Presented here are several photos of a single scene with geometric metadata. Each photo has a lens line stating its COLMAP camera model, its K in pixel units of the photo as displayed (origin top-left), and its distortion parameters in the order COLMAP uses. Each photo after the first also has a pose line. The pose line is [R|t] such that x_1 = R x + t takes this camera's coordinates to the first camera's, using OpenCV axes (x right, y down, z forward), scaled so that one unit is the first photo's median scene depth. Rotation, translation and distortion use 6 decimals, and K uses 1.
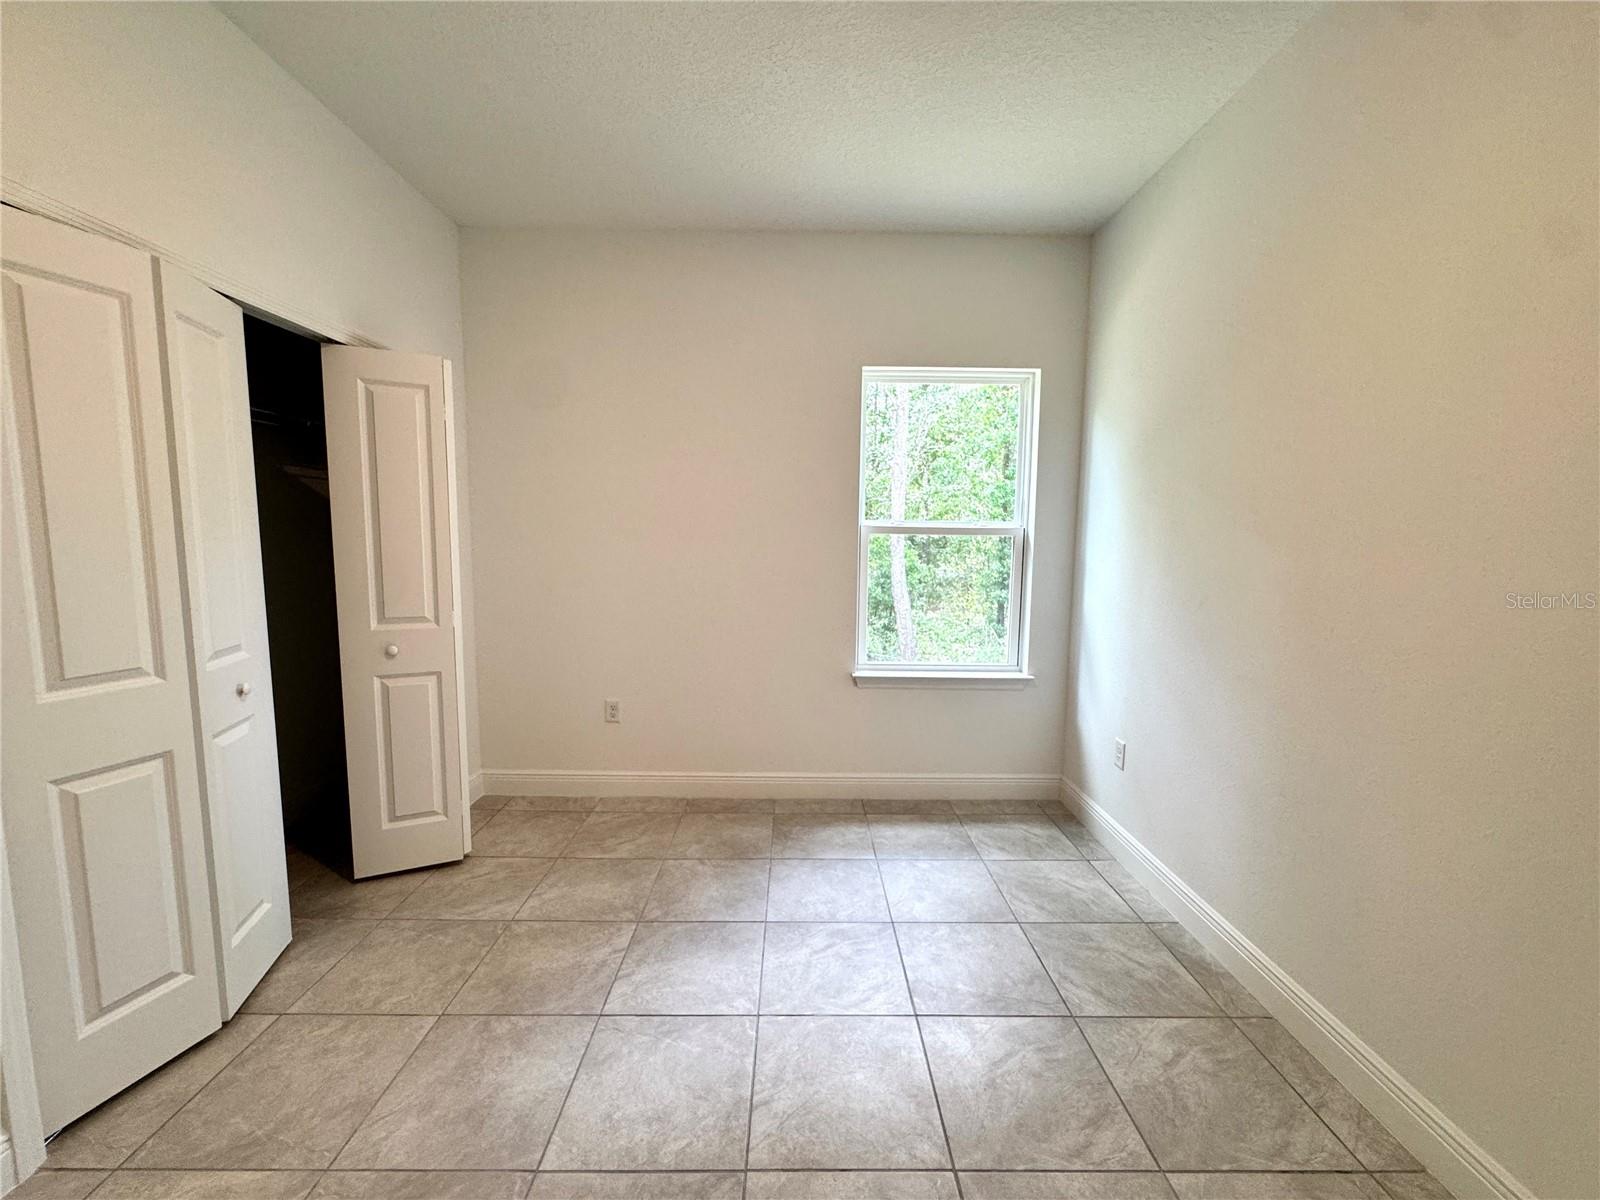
lens RADIAL K [[642.3, 0, 800.0], [0, 642.3, 600.0], [0, 0, 1]] dist [-0.005218, 0.000700]
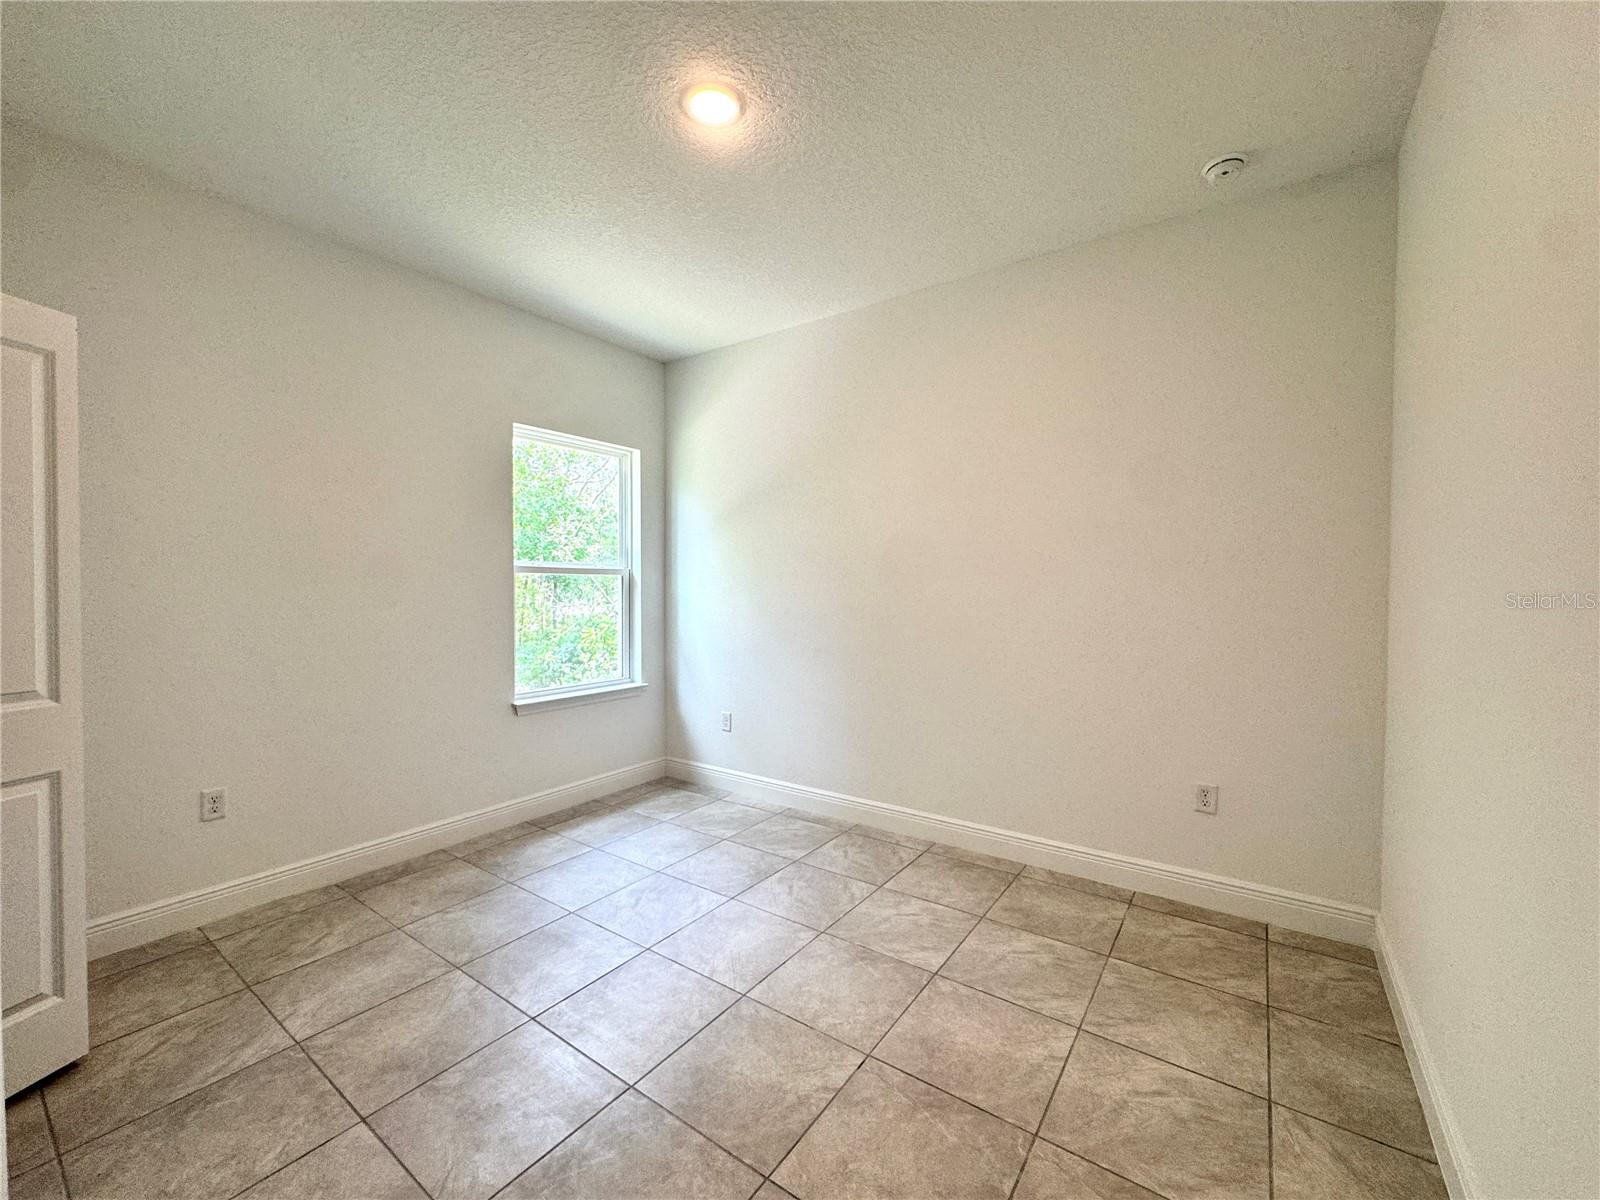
lens RADIAL K [[642.3, 0, 804.3], [0, 642.3, 595.9], [0, 0, 1]] dist [-0.005218, 0.000700]
pose [[0.582226, -0.023528, 0.812686, -0.549901], [0.087445, 0.995595, -0.033824, 0.017146], [-0.808310, 0.090759, 0.581719, -0.025669]]
